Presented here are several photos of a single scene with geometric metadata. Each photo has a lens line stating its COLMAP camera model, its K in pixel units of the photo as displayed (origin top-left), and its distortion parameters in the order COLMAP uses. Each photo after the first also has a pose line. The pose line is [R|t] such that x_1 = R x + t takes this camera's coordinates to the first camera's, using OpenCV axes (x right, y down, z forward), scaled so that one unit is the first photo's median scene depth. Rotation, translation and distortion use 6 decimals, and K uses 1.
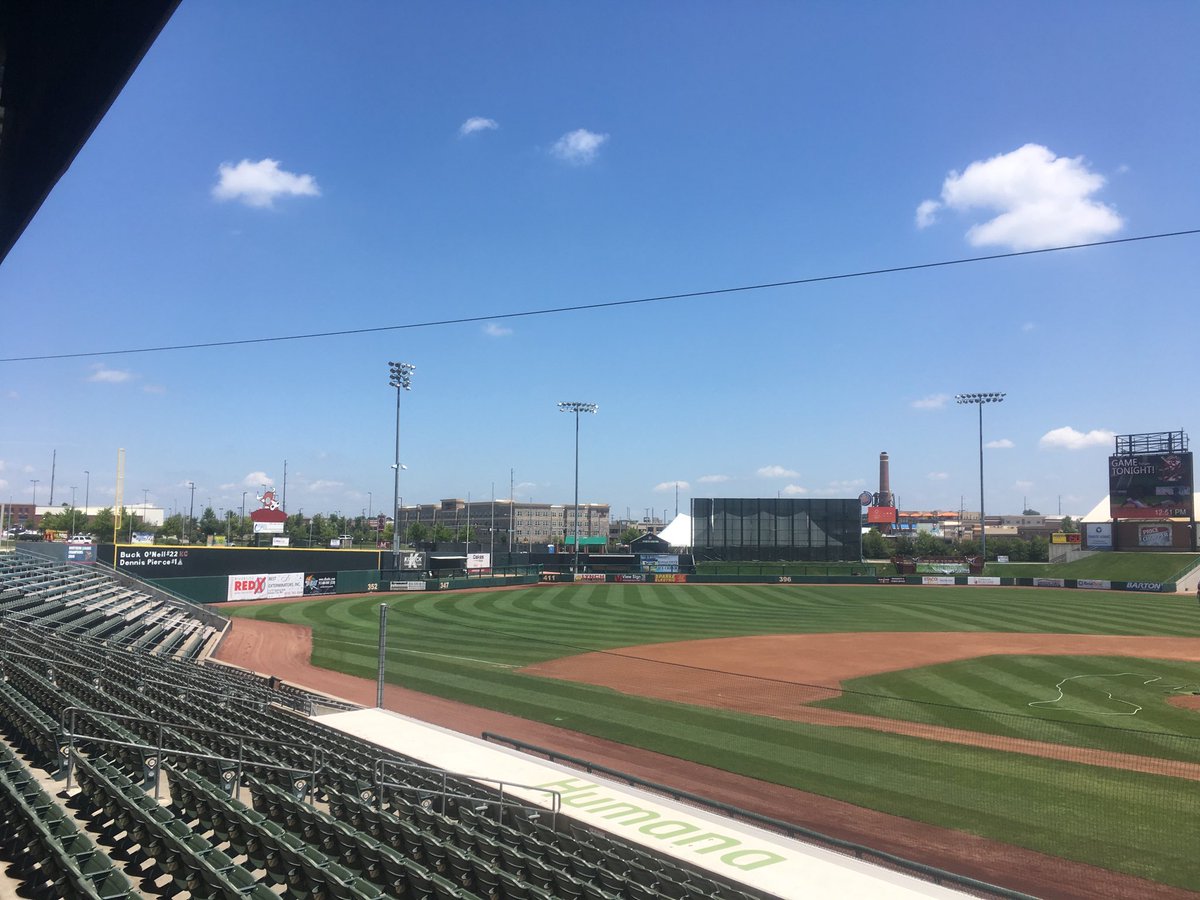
lens RADIAL K [[1042.0, 0, 614.8], [0, 1042.0, 448.0], [0, 0, 1]] dist [0.066272, -0.061985]
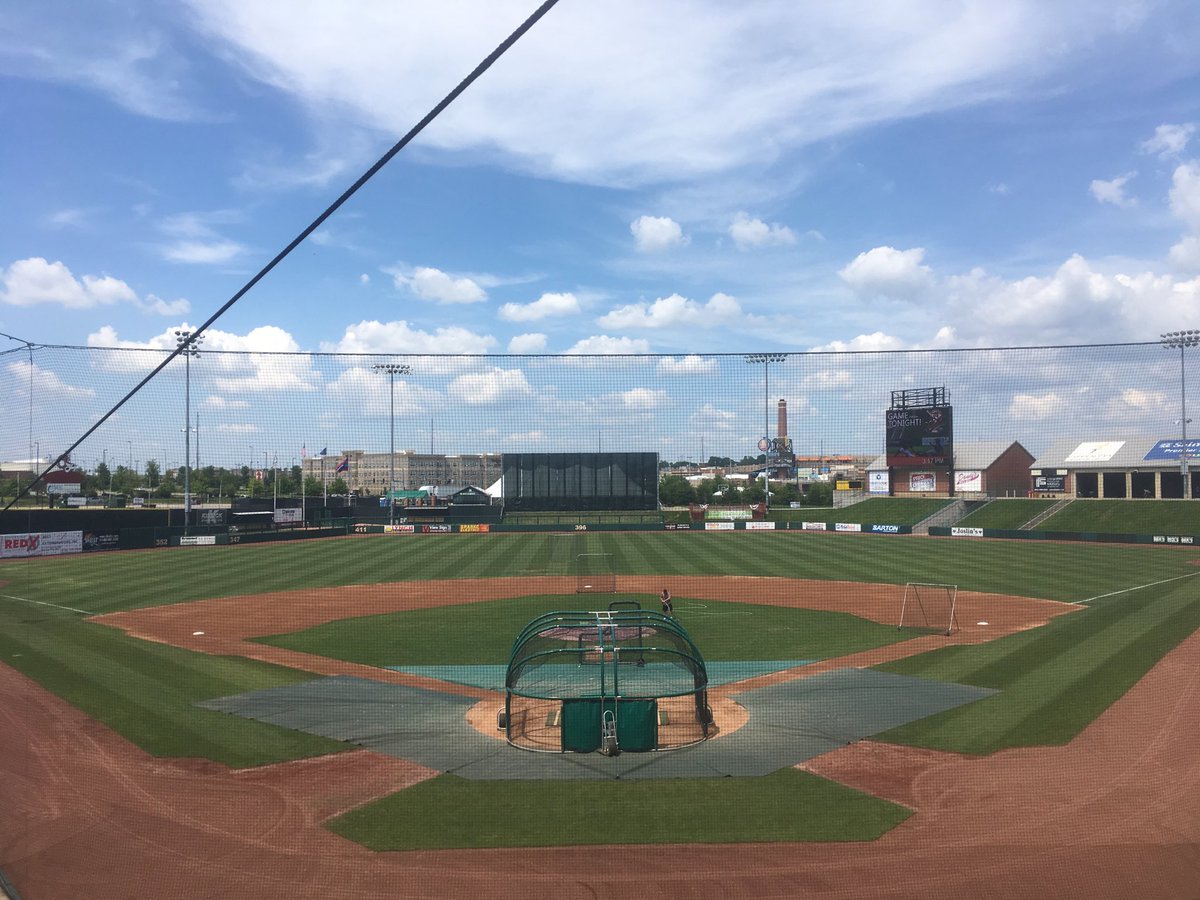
lens RADIAL K [[1042.0, 0, 614.8], [0, 1042.0, 448.0], [0, 0, 1]] dist [0.066272, -0.061985]
pose [[0.998996, -0.011029, 0.043421, 0.152852], [0.008683, 0.998512, 0.053835, -0.014998], [-0.043951, -0.053403, 0.997605, -0.079832]]
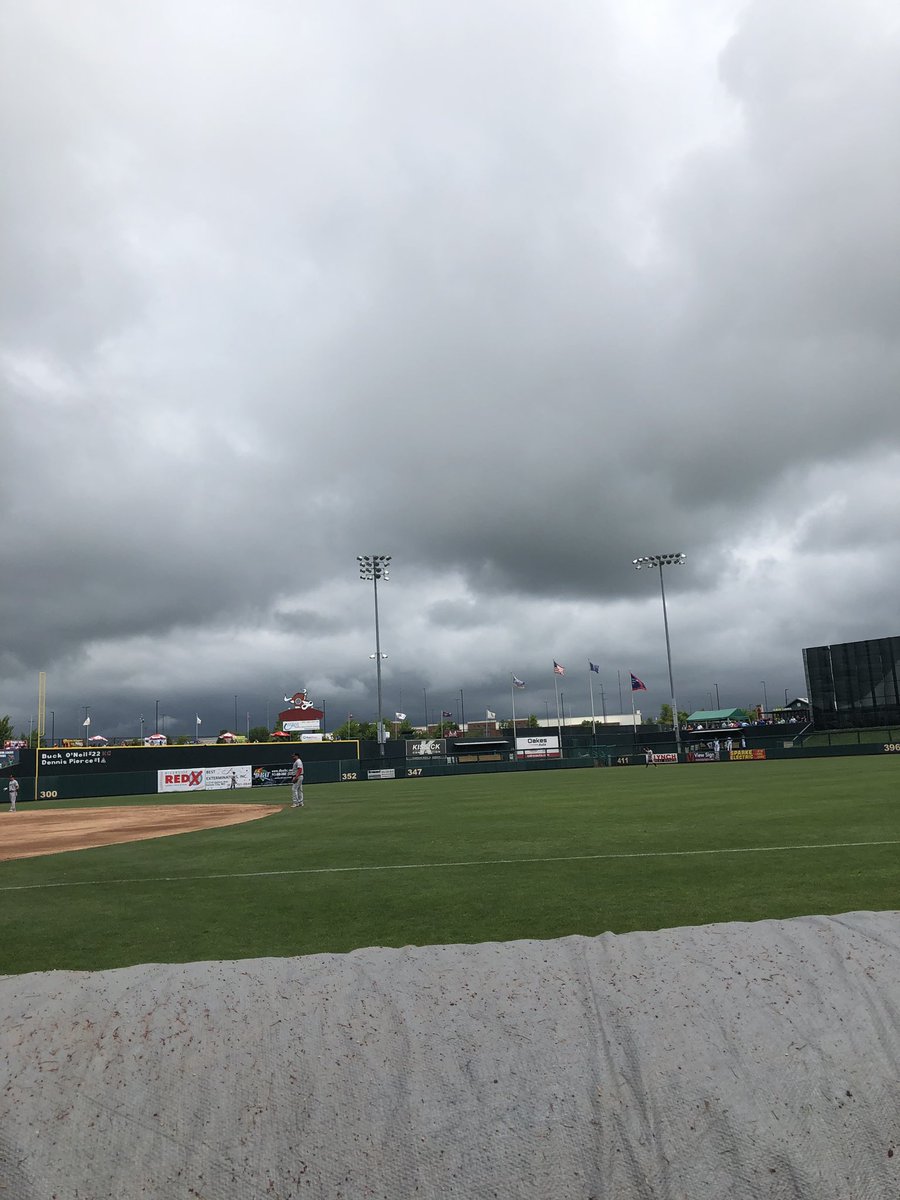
lens RADIAL K [[1014.2, 0, 450.0], [0, 1014.2, 600.0], [0, 0, 1]] dist [0.187653, -0.789235]
pose [[0.689628, -0.155653, -0.707238, 0.462905], [0.121173, 0.987661, -0.099214, 0.058993], [0.713954, -0.017277, 0.699979, 0.300297]]
